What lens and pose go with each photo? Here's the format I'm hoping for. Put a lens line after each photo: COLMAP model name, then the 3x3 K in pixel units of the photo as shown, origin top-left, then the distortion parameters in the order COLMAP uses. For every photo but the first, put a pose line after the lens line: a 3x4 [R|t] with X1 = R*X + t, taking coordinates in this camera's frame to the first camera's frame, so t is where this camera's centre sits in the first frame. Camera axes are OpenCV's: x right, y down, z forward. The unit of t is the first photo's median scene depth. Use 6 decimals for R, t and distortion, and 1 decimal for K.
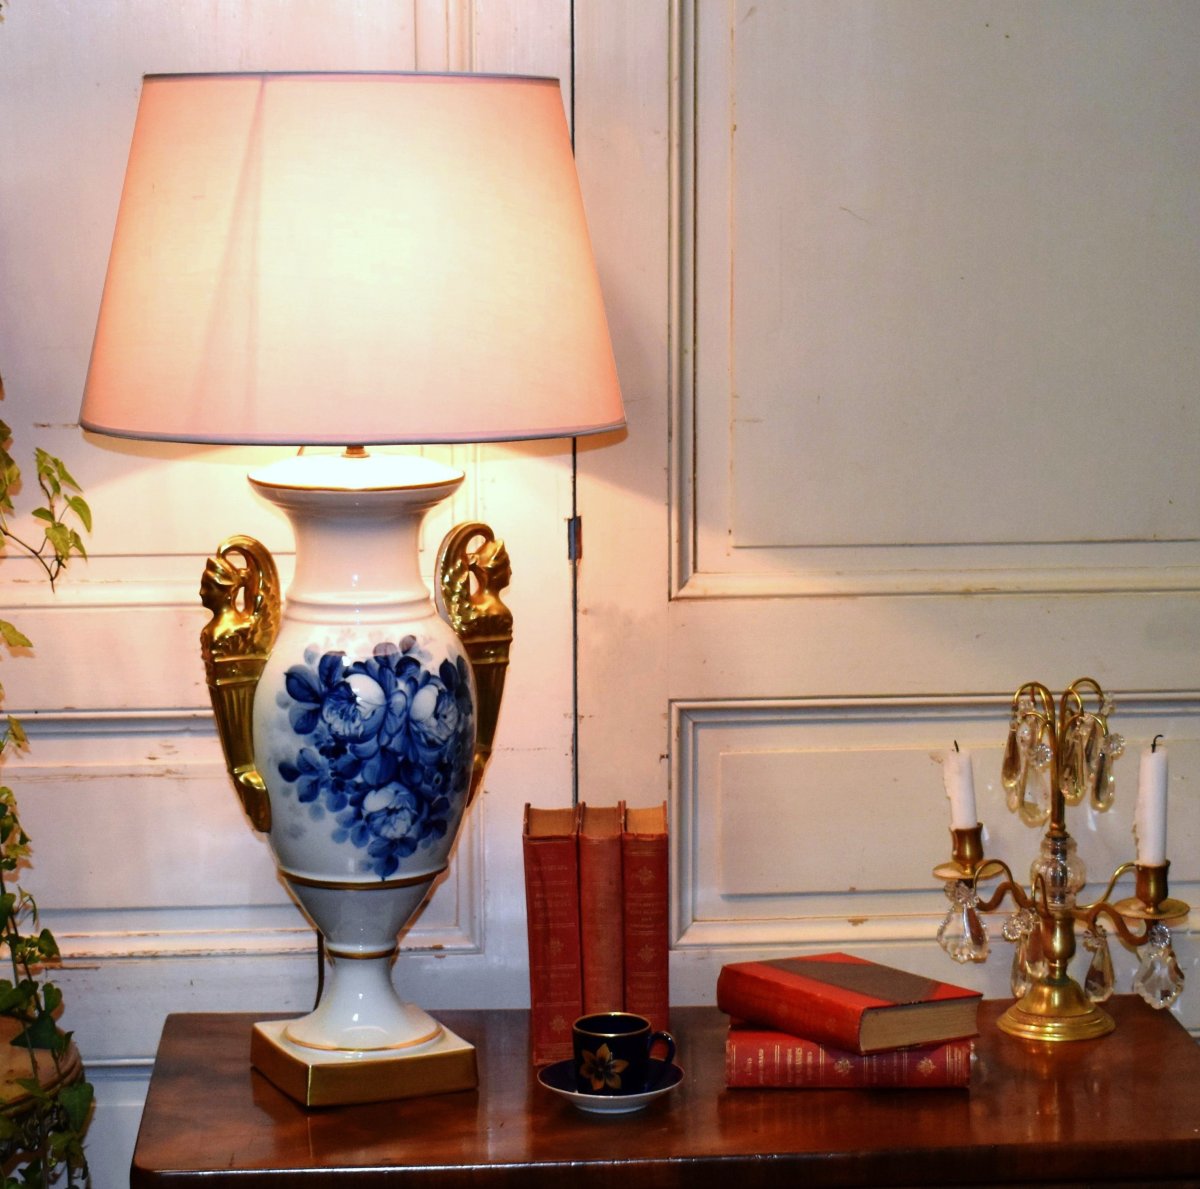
lens RADIAL K [[4016.9, 0, 634.5], [0, 4016.9, 663.4], [0, 0, 1]] dist [-0.032567, 0.000000]
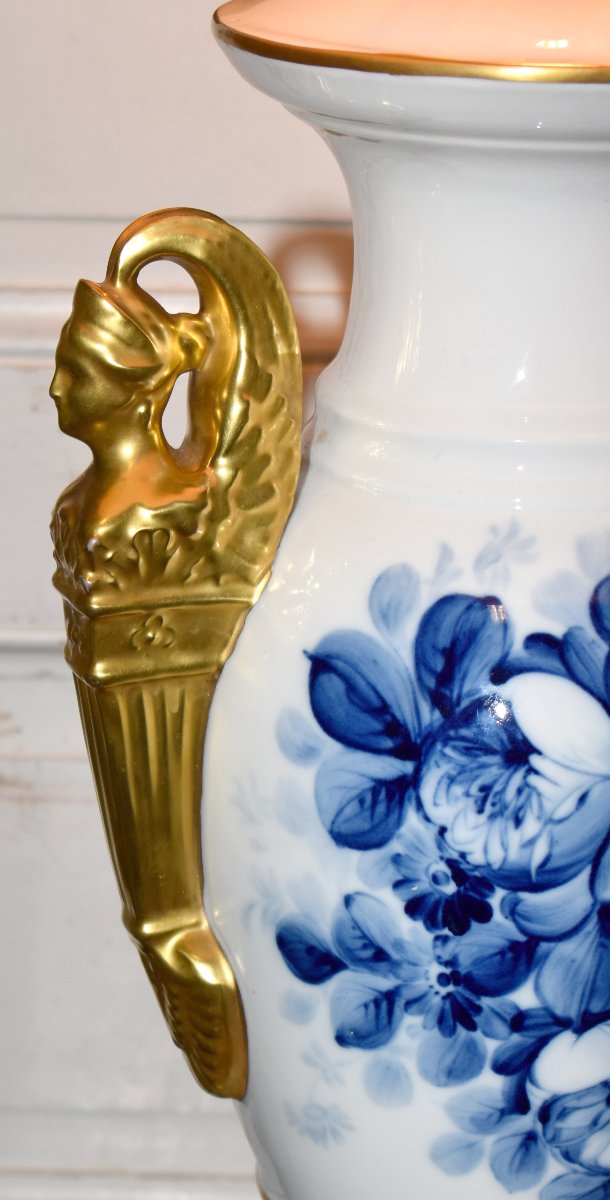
lens RADIAL K [[3816.1, 0, 296.4], [0, 3816.1, 602.8], [0, 0, 1]] dist [0.092030, 0.000000]
pose [[0.995429, 0.048174, -0.082466, -0.063077], [-0.038846, 0.993039, 0.111197, -0.035160], [0.087248, -0.107486, 0.990371, 0.699657]]
